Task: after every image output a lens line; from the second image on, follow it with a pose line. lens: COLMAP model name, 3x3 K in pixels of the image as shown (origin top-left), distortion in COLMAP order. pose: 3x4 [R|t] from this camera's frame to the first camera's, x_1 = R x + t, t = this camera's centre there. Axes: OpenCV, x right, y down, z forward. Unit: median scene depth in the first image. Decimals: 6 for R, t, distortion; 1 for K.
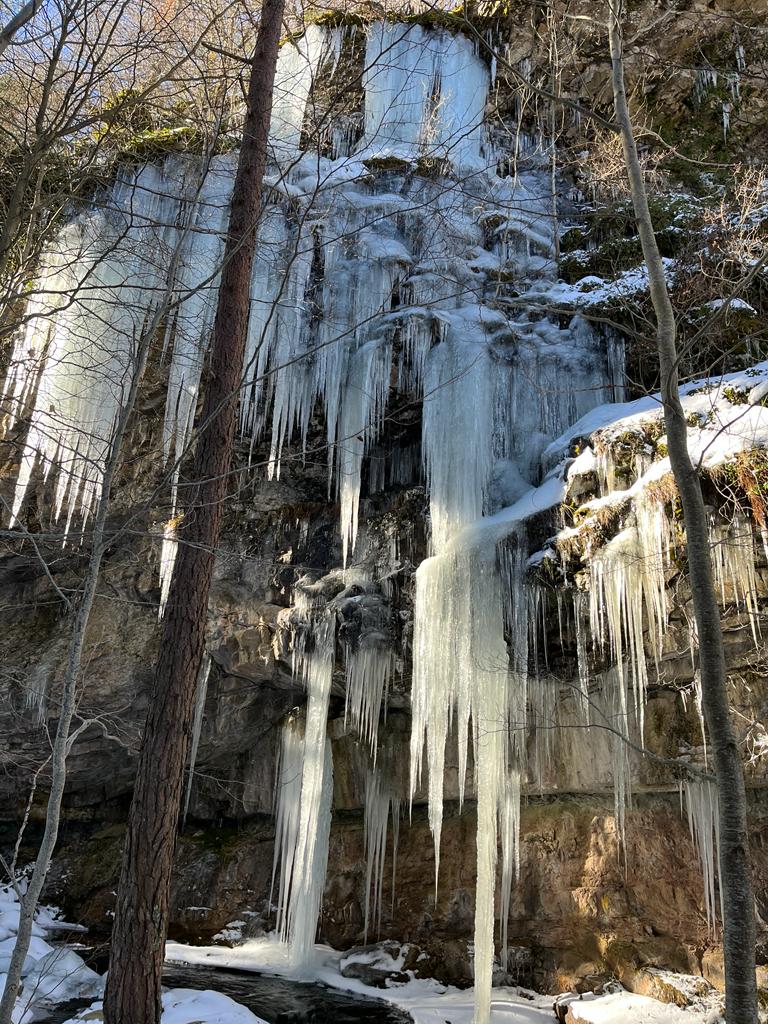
lens RADIAL K [[769.7, 0, 384.0], [0, 769.7, 512.0], [0, 0, 1]] dist [0.065837, -0.078288]
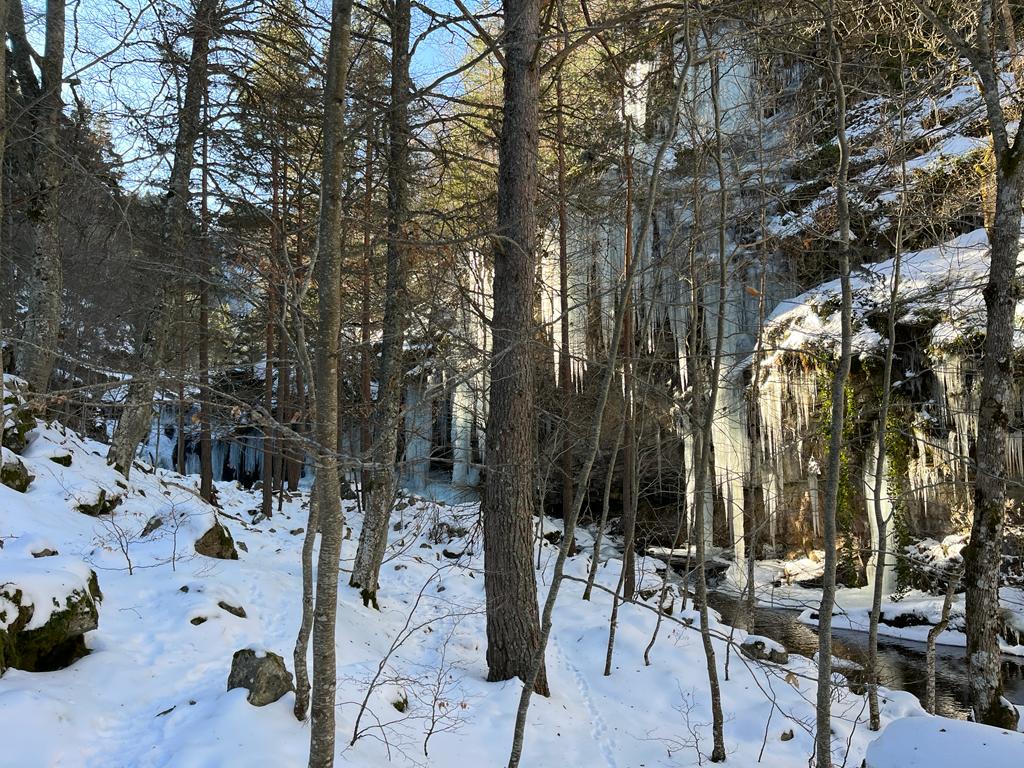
lens RADIAL K [[769.7, 0, 515.9], [0, 769.7, 389.4], [0, 0, 1]] dist [0.065837, -0.078288]
pose [[0.817084, -0.132136, -0.561172, 0.729514], [0.263875, 0.951152, 0.160248, -0.381152], [0.512586, -0.279015, 0.812038, -0.950710]]
